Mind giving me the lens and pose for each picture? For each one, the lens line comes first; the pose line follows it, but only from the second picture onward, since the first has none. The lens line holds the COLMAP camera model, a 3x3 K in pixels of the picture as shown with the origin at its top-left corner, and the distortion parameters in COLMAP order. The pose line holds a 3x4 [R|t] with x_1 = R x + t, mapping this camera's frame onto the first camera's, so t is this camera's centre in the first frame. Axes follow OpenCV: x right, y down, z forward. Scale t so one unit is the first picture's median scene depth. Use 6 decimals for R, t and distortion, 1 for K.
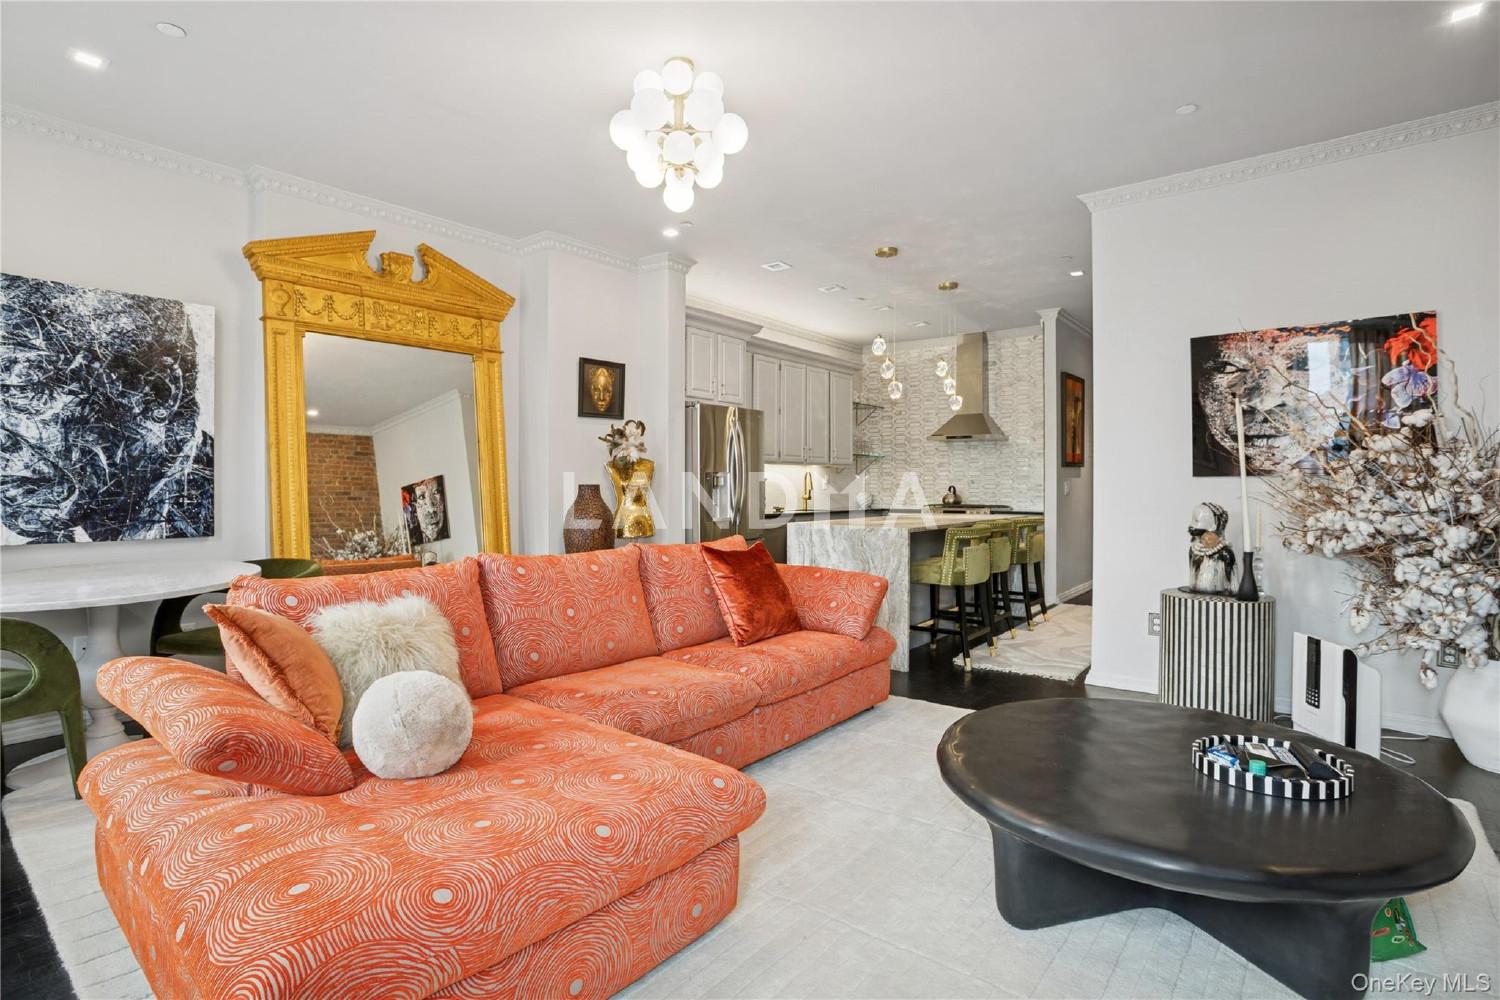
lens RADIAL K [[757.8, 0, 733.7], [0, 757.8, 494.6], [0, 0, 1]] dist [-0.051796, 0.028727]
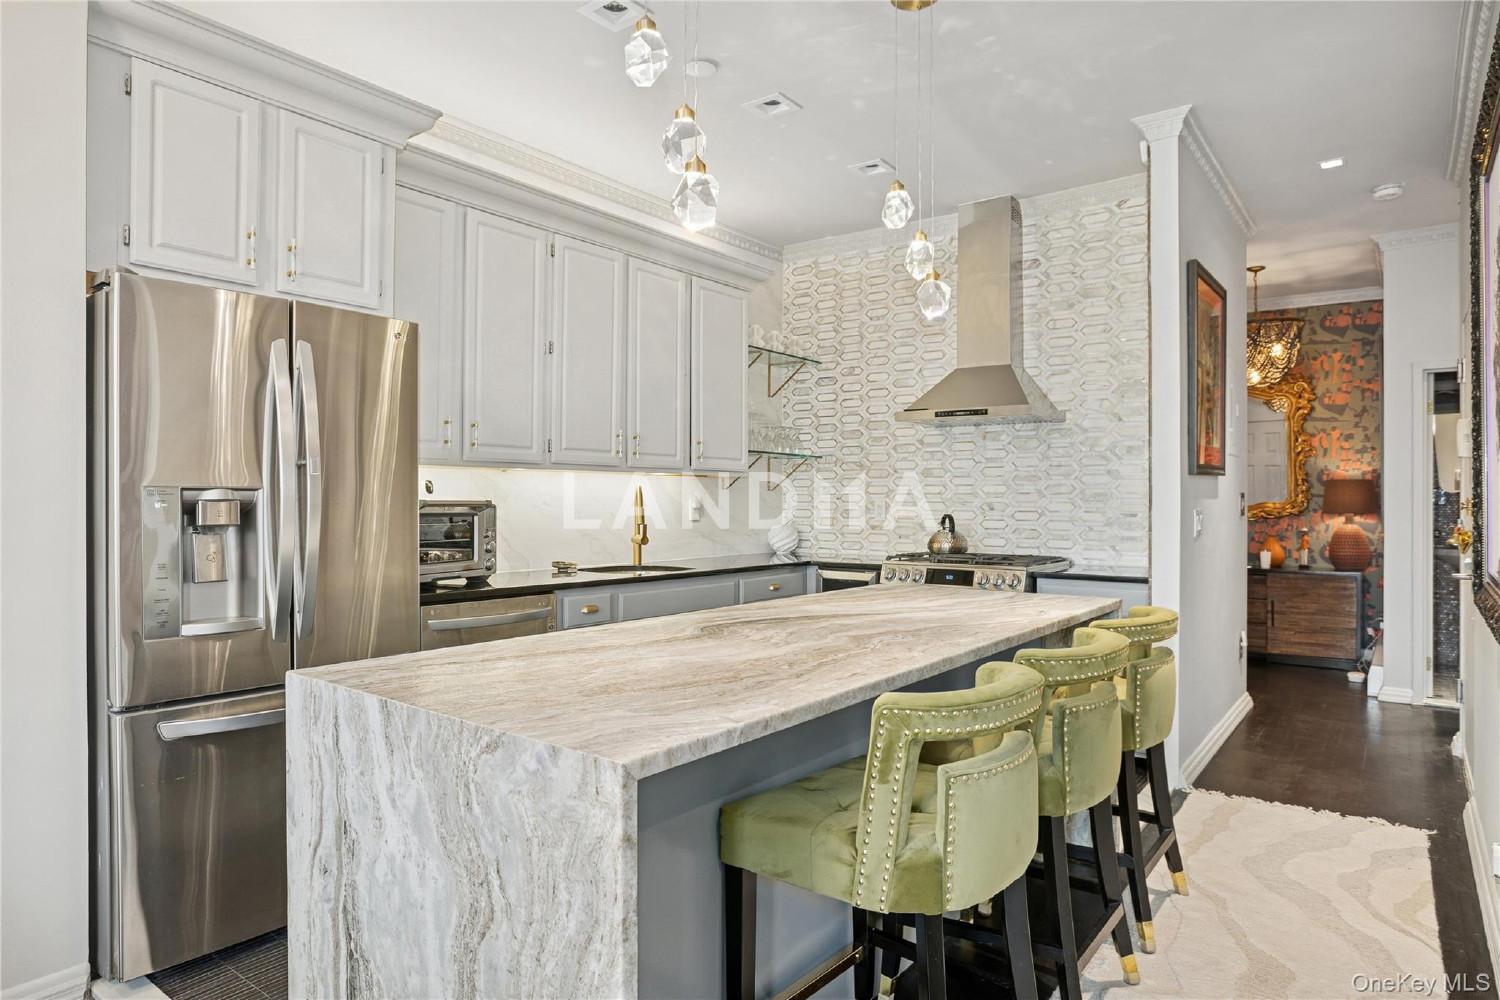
lens RADIAL K [[829.7, 0, 750.0], [0, 829.7, 500.0], [0, 0, 1]] dist [-0.025497, 0.000550]
pose [[0.999982, 0.001194, 0.005869, 0.162792], [-0.001107, 0.999891, -0.014713, -0.013624], [-0.005886, 0.014707, 0.999875, 0.480085]]
